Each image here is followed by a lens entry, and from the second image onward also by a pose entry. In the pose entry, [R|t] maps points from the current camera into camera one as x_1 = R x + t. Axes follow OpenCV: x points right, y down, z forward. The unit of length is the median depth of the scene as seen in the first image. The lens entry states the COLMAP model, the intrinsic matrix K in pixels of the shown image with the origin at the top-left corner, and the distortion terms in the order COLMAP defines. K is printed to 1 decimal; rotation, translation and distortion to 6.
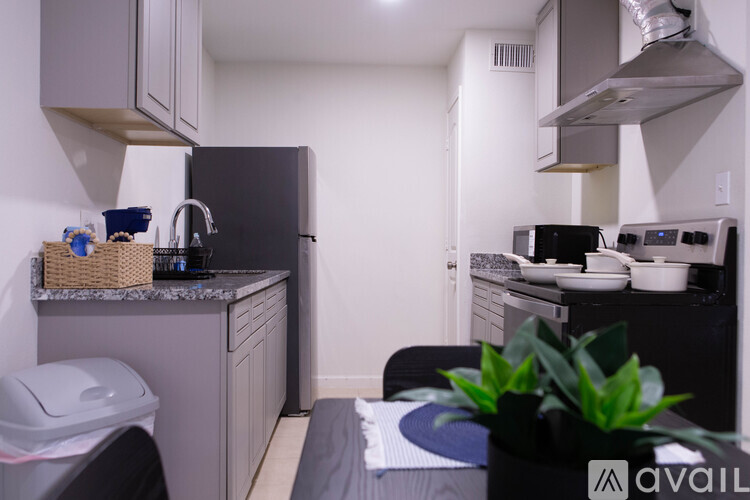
lens RADIAL K [[622.0, 0, 376.1], [0, 622.0, 246.3], [0, 0, 1]] dist [0.001205, -0.001976]
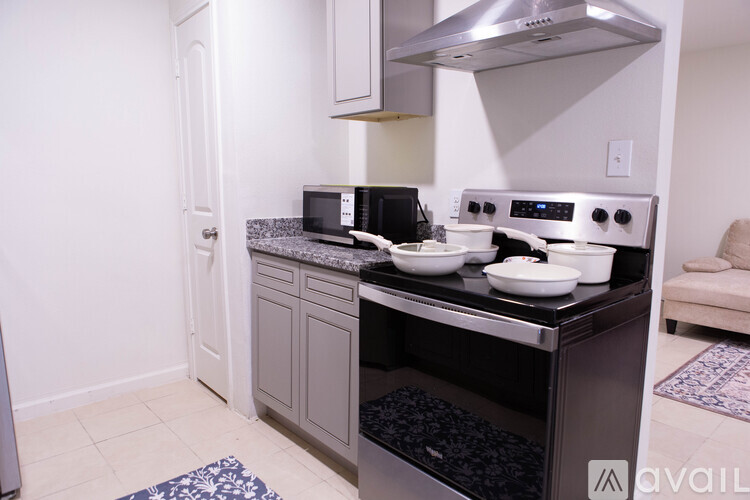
lens RADIAL K [[515.6, 0, 373.6], [0, 515.6, 250.6], [0, 0, 1]] dist [-0.031960, 0.009711]
pose [[0.772659, -0.095824, 0.627547, -0.144992], [0.000510, 0.988635, 0.150333, -0.052151], [-0.634821, -0.115836, 0.763927, 0.462594]]
